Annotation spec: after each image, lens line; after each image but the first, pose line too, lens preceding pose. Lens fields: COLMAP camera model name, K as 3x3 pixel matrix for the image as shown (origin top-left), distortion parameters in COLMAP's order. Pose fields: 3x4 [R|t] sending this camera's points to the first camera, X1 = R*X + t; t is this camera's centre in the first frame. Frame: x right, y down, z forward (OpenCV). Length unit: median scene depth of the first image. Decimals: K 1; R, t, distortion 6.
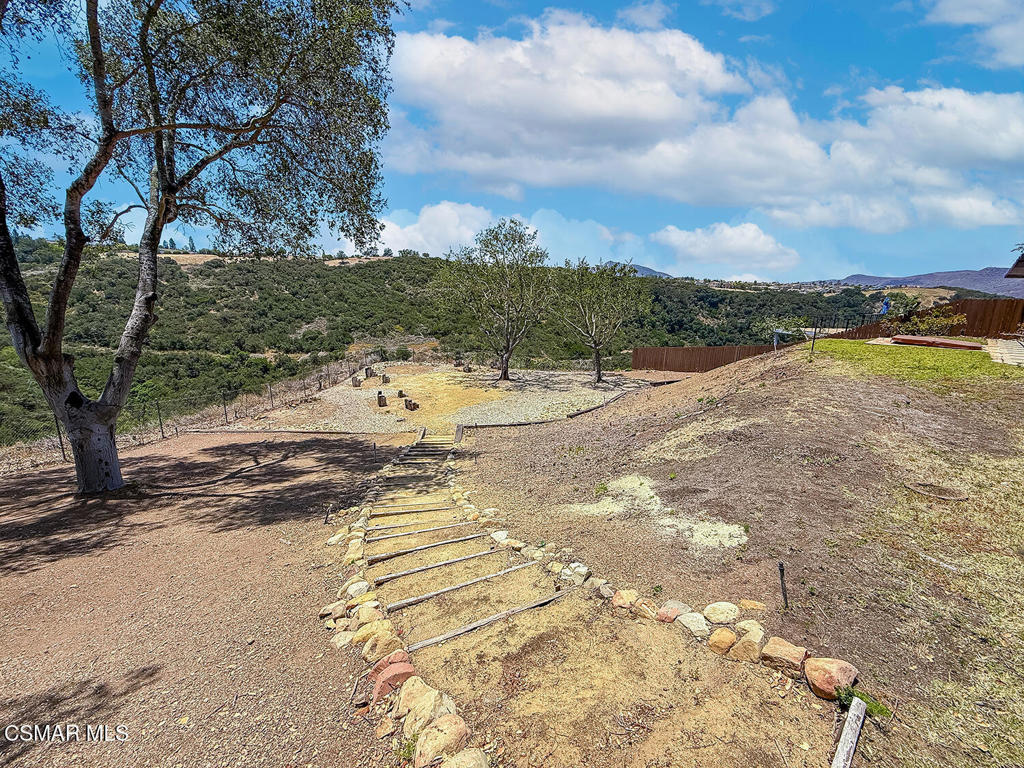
lens RADIAL K [[408.8, 0, 509.7], [0, 408.8, 380.2], [0, 0, 1]] dist [0.000291, -0.000253]
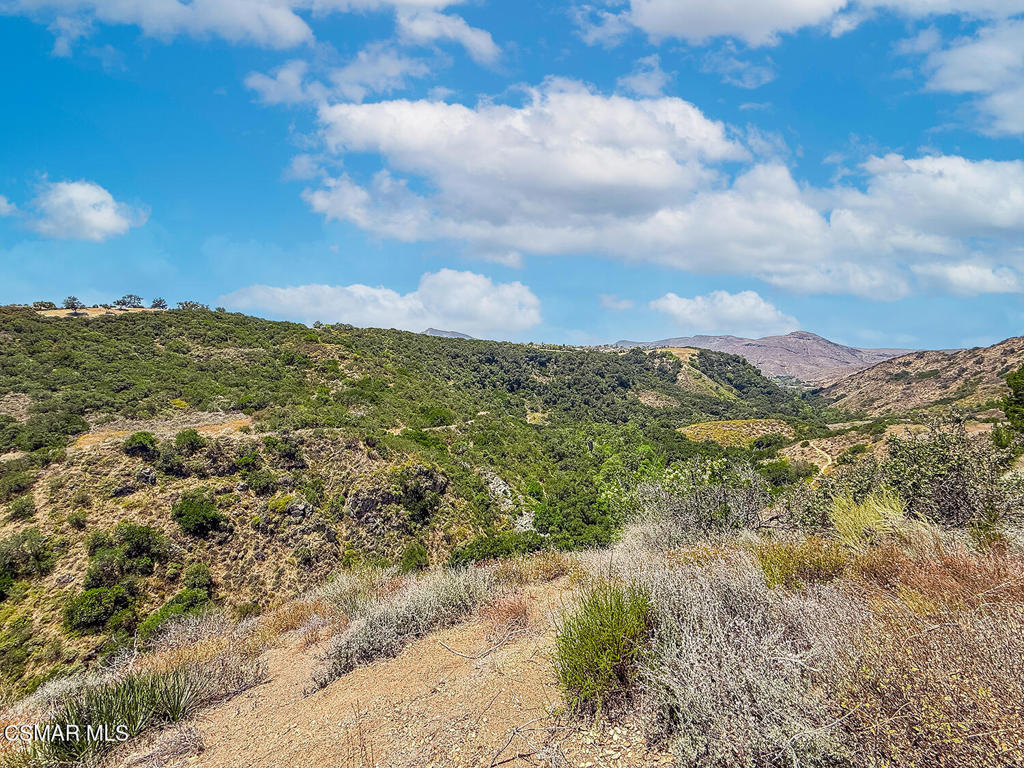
lens RADIAL K [[408.8, 0, 509.7], [0, 408.8, 380.2], [0, 0, 1]] dist [0.000291, -0.000253]
pose [[0.910148, -0.042264, 0.412122, -0.063694], [0.106870, 0.985066, -0.134996, -0.019171], [-0.400262, 0.166910, 0.901073, 0.206270]]
